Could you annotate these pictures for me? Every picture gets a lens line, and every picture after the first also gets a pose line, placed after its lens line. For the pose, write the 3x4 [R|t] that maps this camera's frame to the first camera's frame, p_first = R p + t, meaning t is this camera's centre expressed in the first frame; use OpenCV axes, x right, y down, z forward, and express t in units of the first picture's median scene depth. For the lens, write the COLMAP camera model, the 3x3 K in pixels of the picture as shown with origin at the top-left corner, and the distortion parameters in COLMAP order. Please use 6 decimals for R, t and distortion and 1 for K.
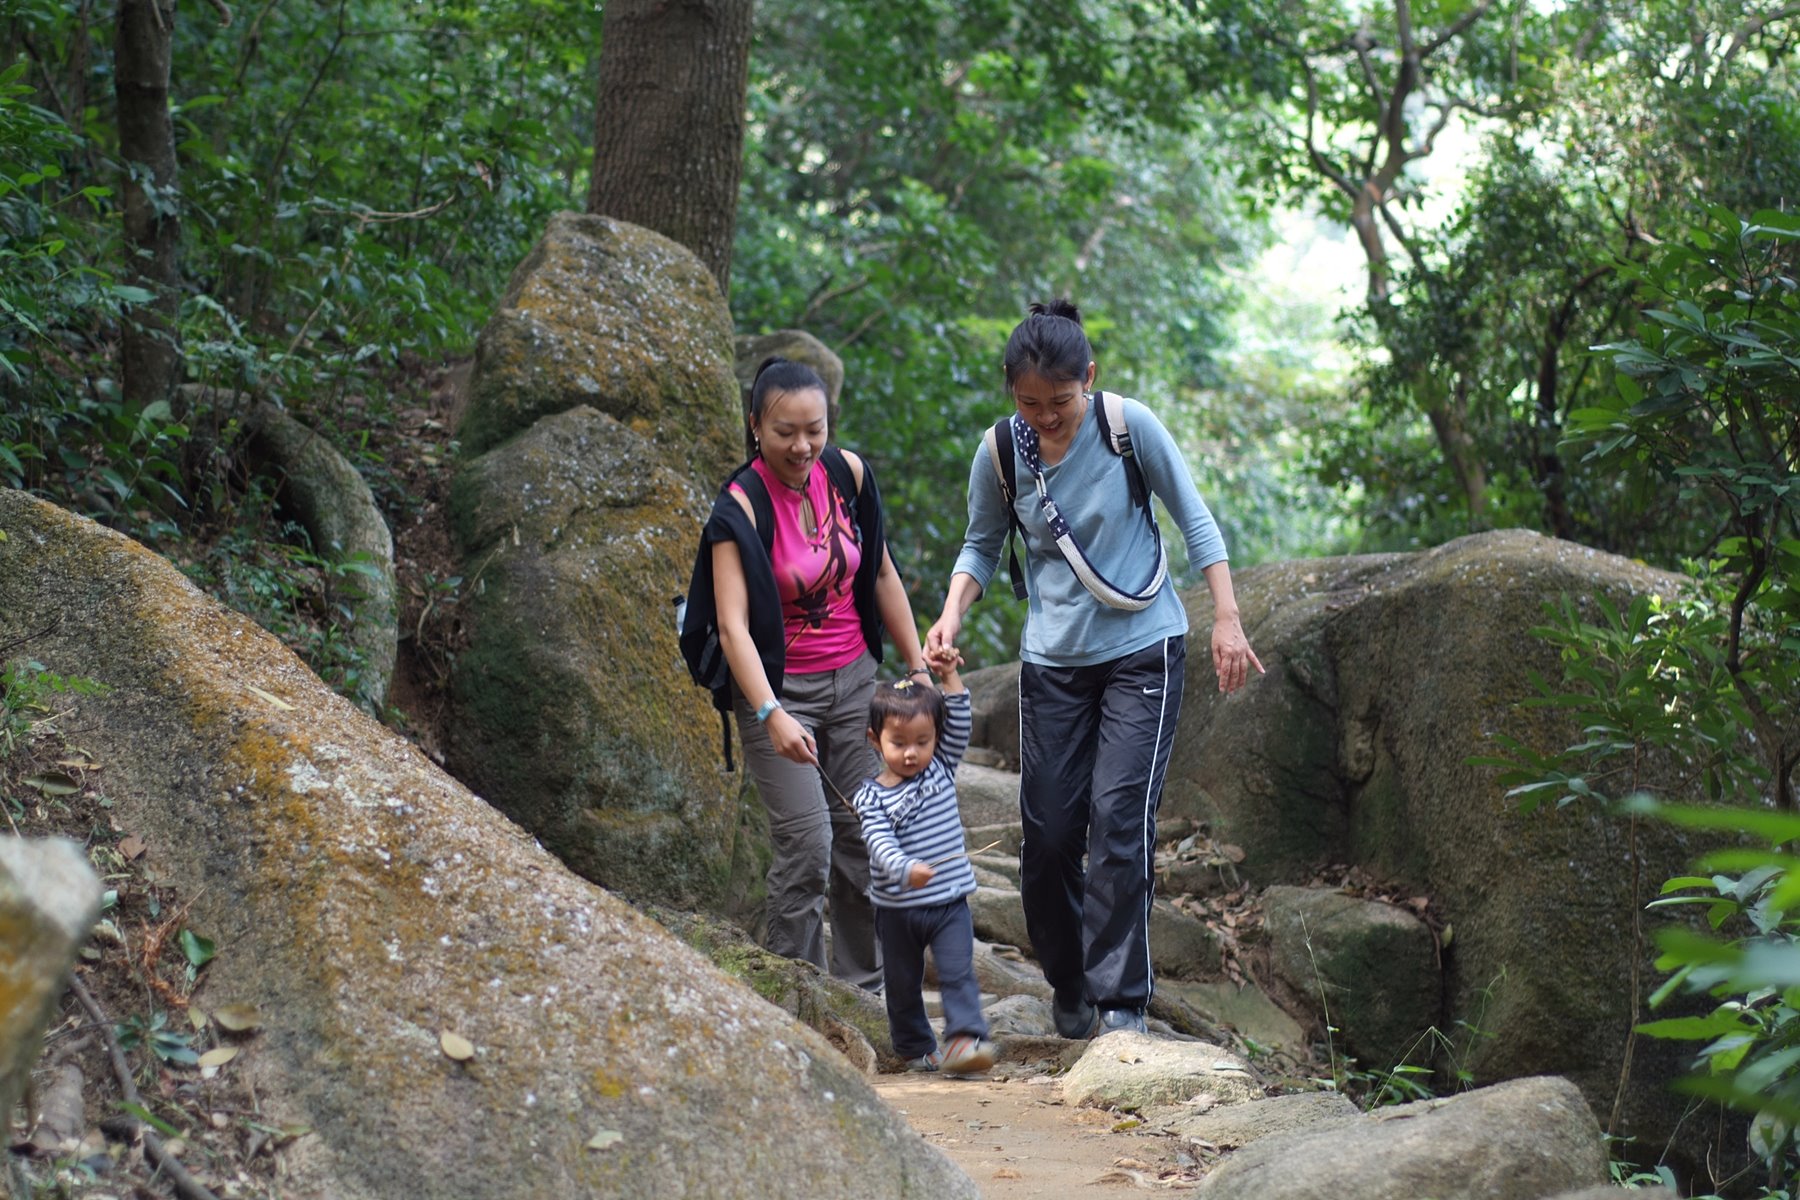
lens RADIAL K [[4074.2, 0, 900.0], [0, 4074.2, 600.0], [0, 0, 1]] dist [-0.031619, 0.219429]
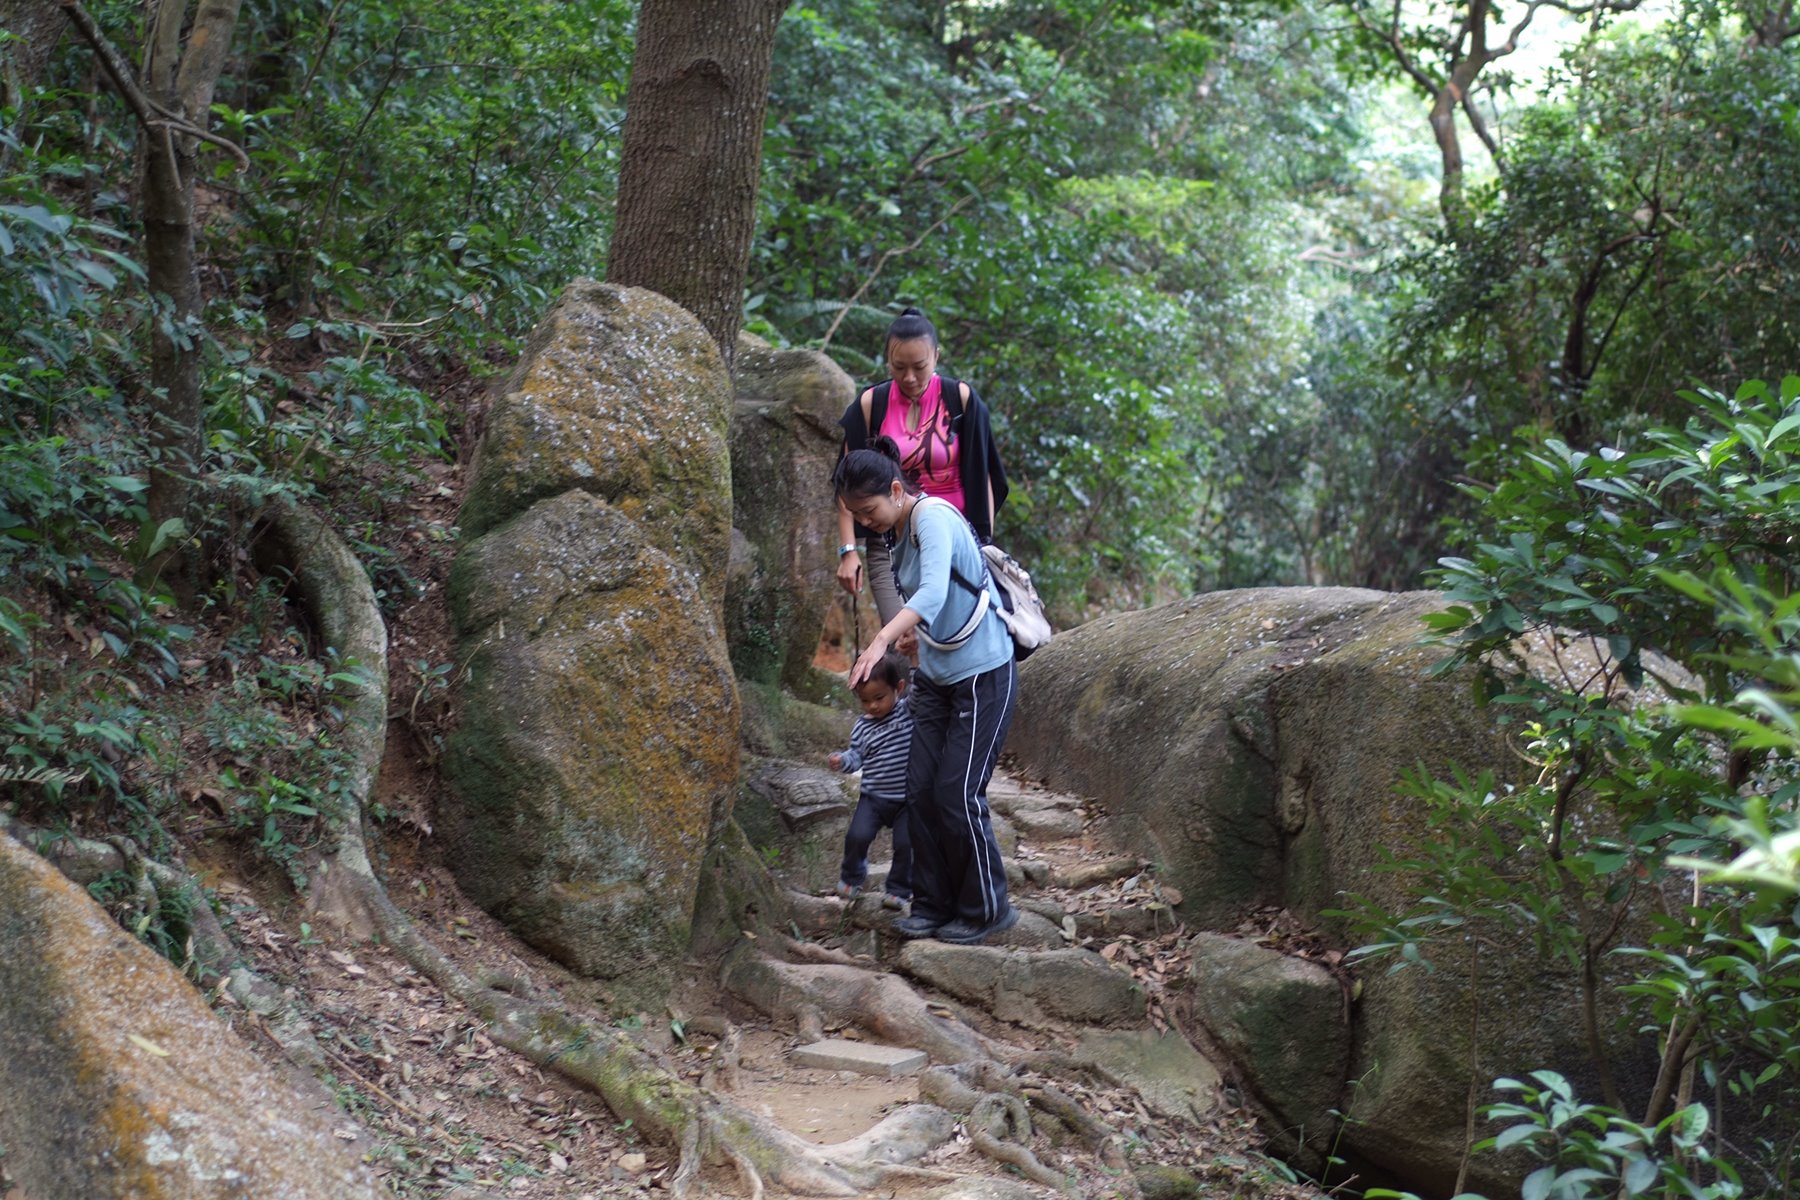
lens RADIAL K [[4074.2, 0, 900.0], [0, 4074.2, 600.0], [0, 0, 1]] dist [-0.031619, 0.219429]
pose [[0.998110, 0.035609, -0.050093, 0.073612], [-0.031031, 0.995513, 0.089391, -0.134953], [0.053051, -0.087667, 0.994736, -0.098093]]
